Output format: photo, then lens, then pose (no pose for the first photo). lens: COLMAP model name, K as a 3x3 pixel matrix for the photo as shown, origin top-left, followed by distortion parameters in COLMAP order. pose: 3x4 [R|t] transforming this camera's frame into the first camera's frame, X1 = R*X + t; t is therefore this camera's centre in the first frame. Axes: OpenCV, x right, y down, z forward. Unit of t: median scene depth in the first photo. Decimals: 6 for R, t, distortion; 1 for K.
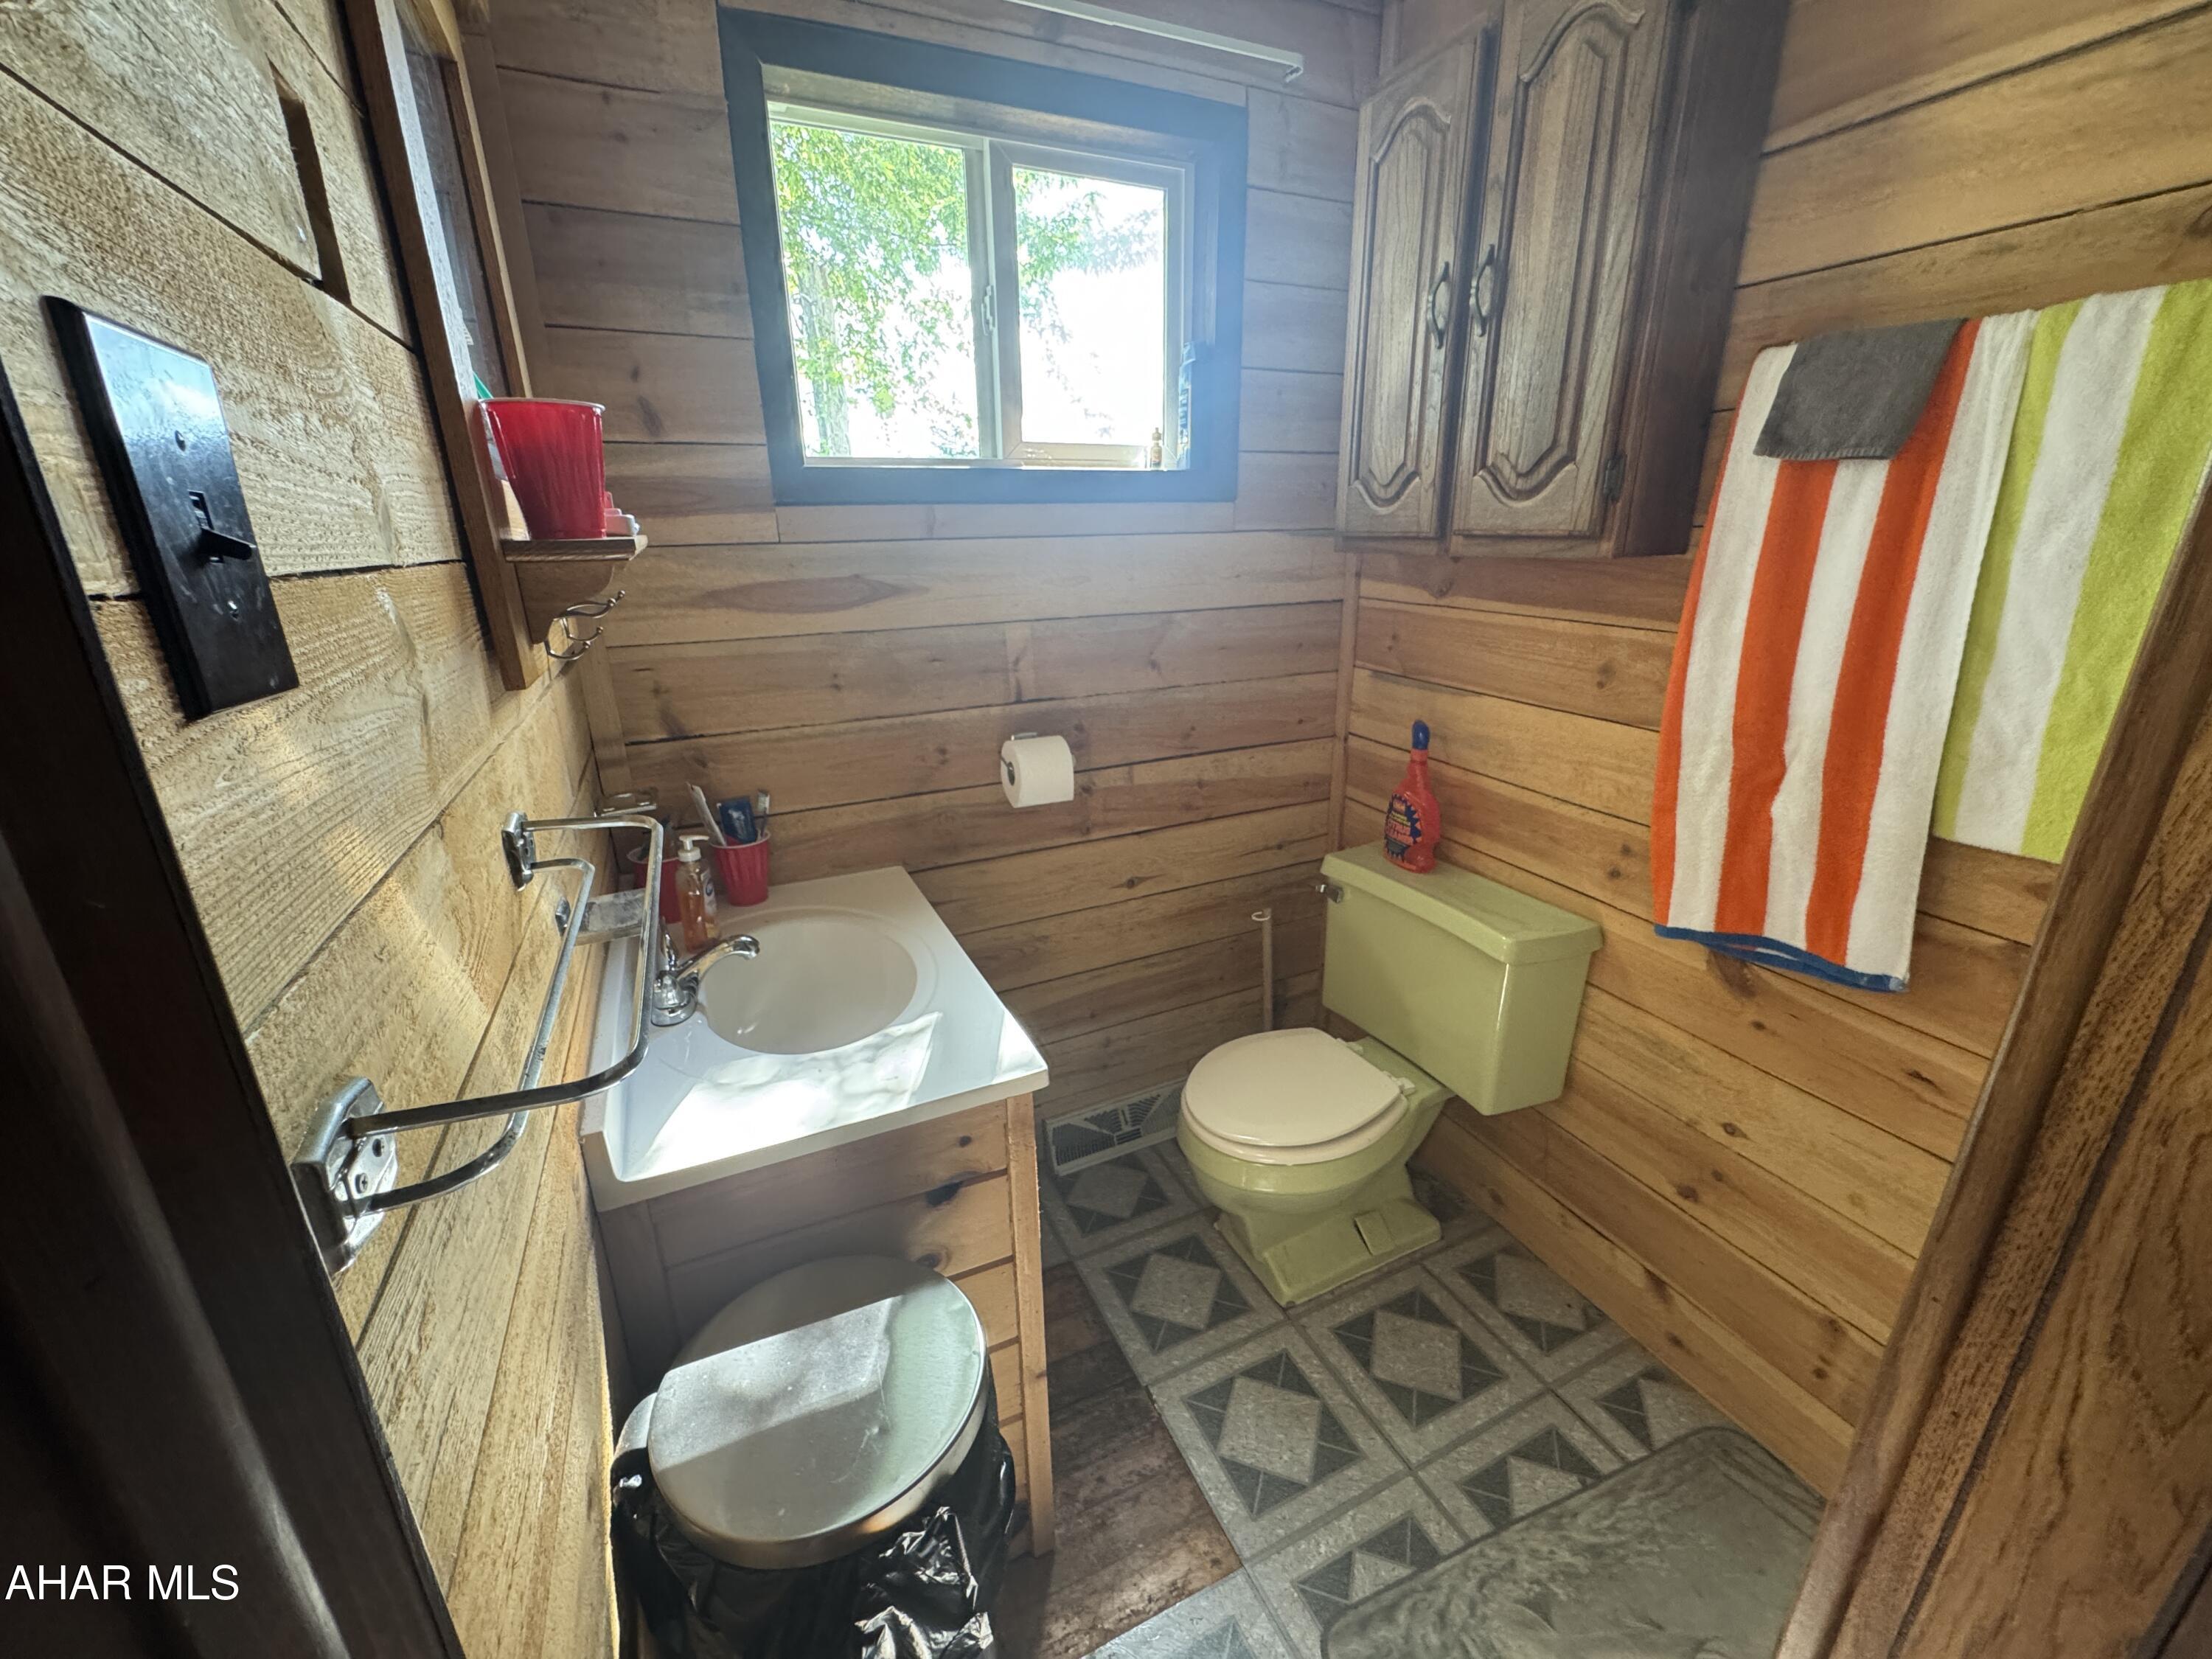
lens RADIAL K [[881.4, 0, 1101.3], [0, 881.4, 825.9], [0, 0, 1]] dist [0.000375, 0.000145]
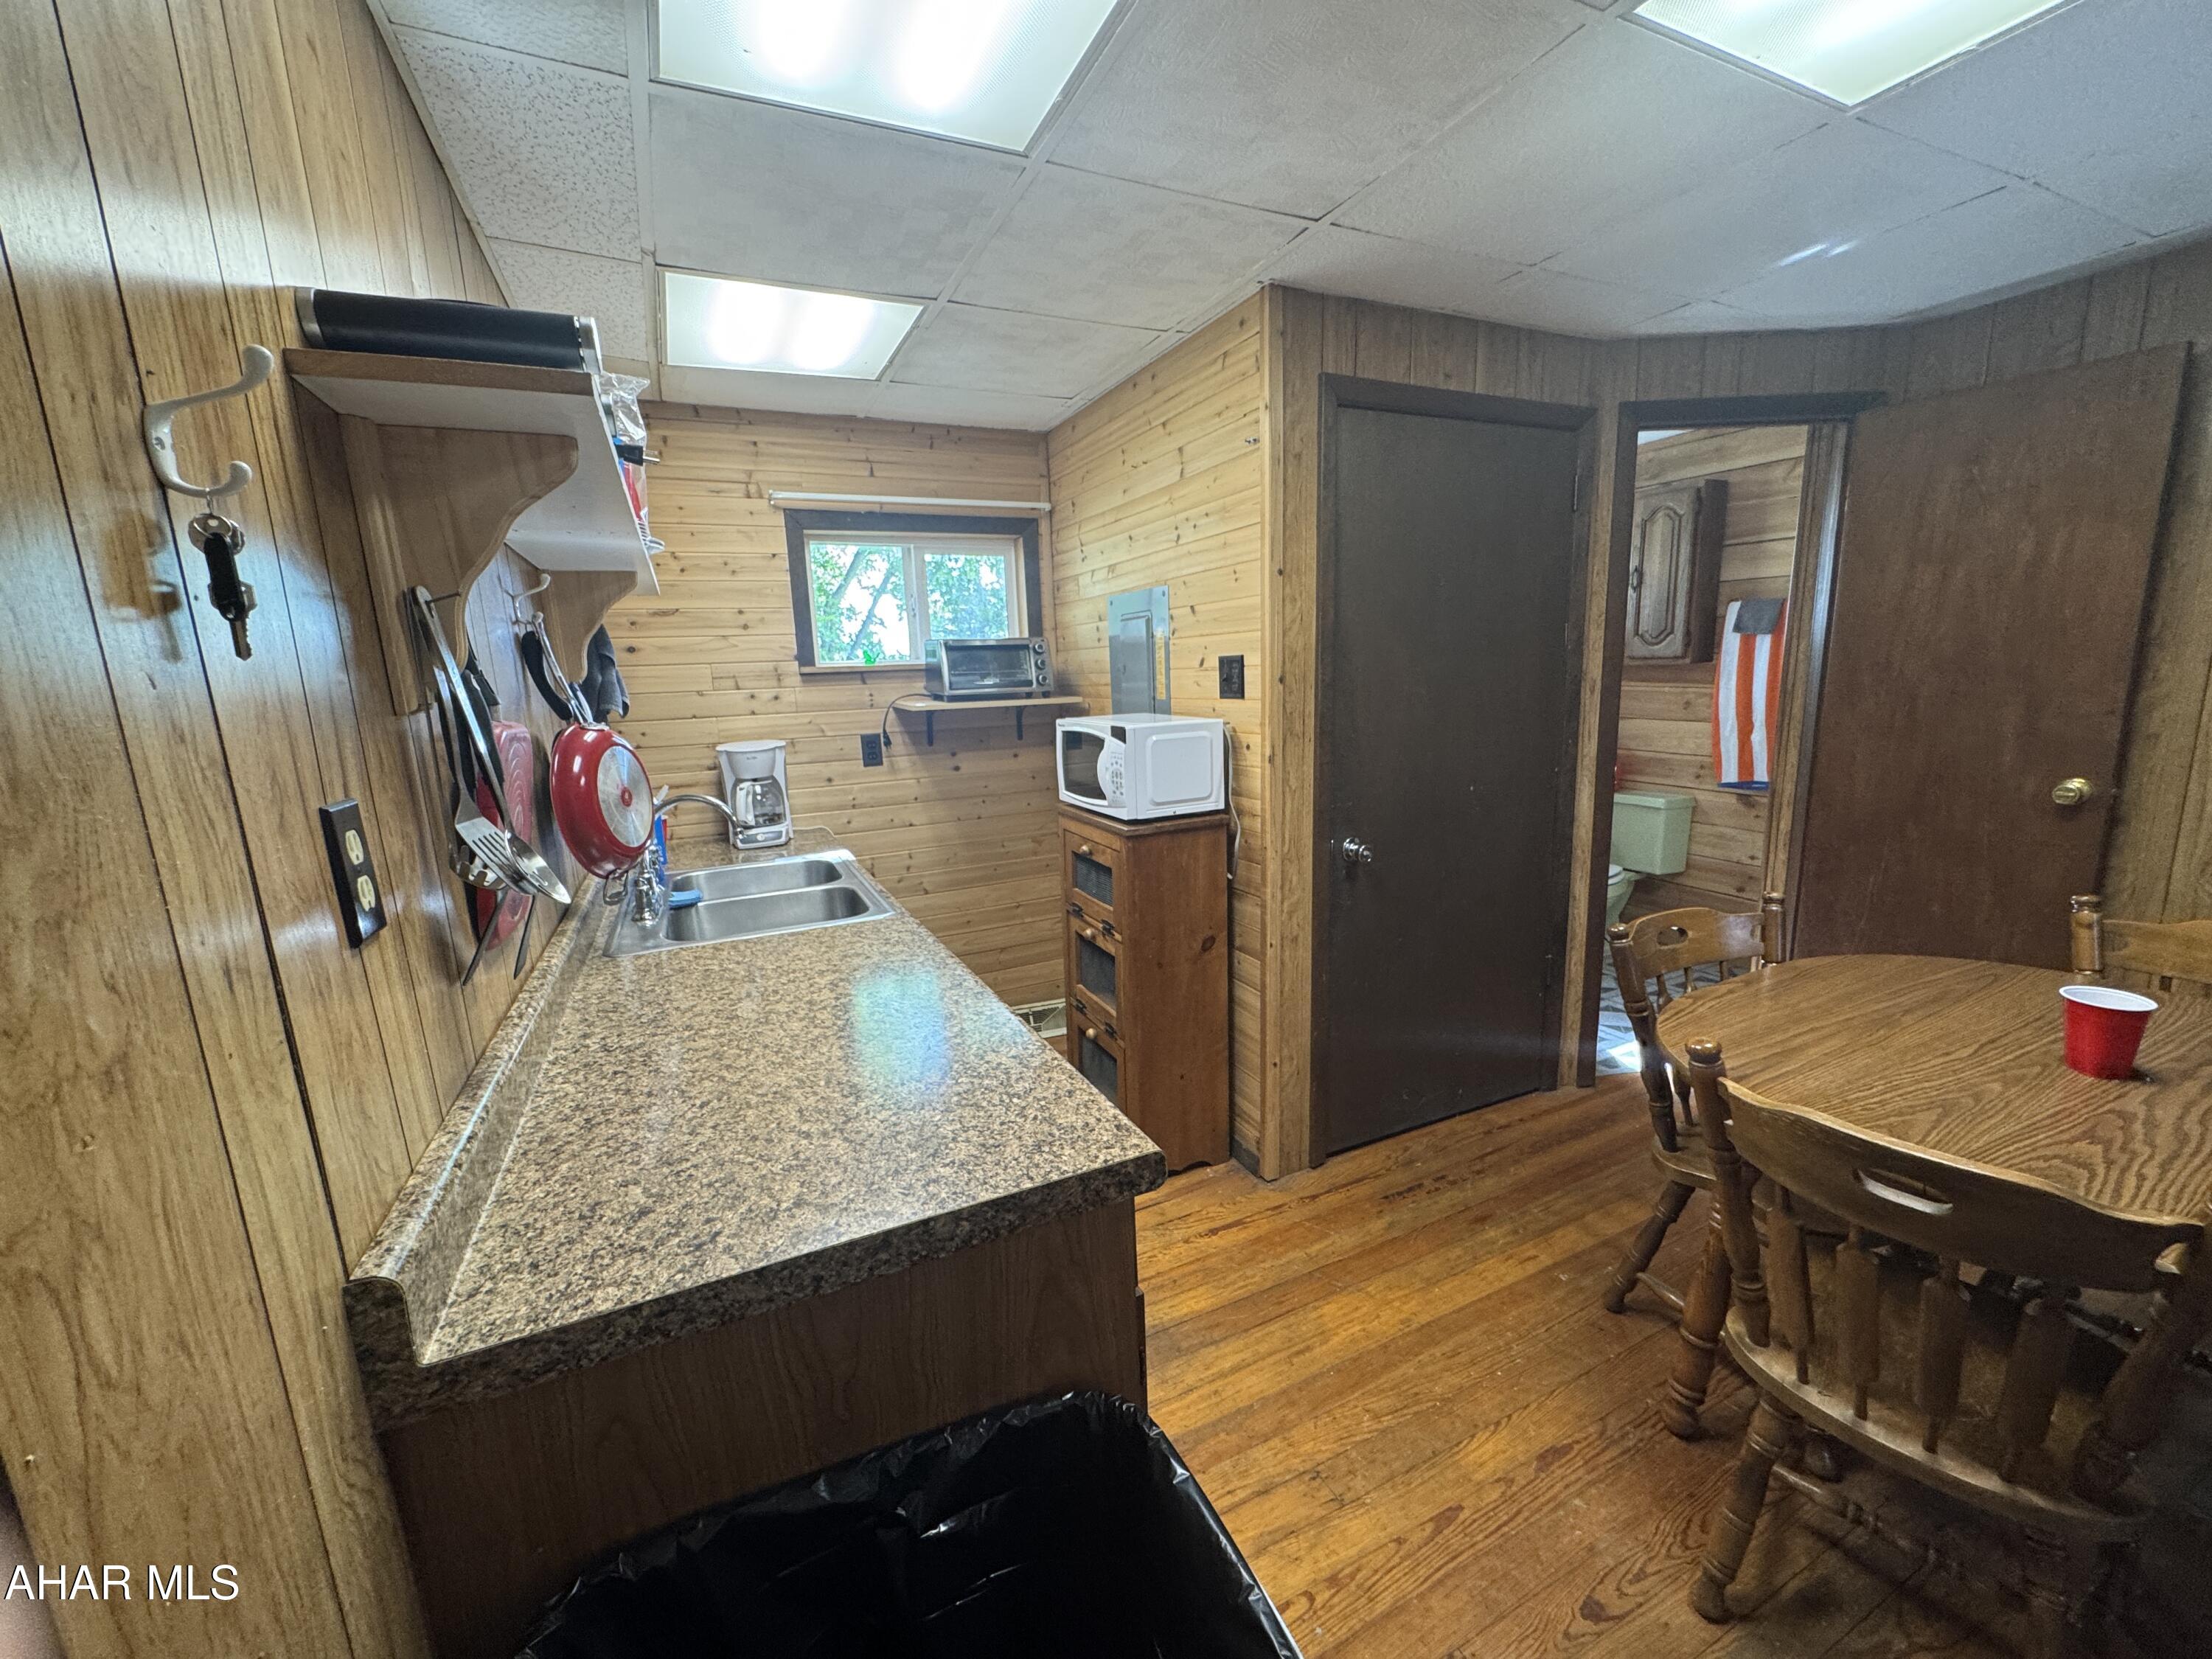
lens RADIAL K [[881.4, 0, 1114.5], [0, 881.4, 830.8], [0, 0, 1]] dist [0.000375, 0.000145]
pose [[0.999434, -0.030368, 0.014480, -1.468660], [0.032011, 0.990789, -0.131577, 0.604388], [-0.010351, 0.131966, 0.991200, -1.923423]]
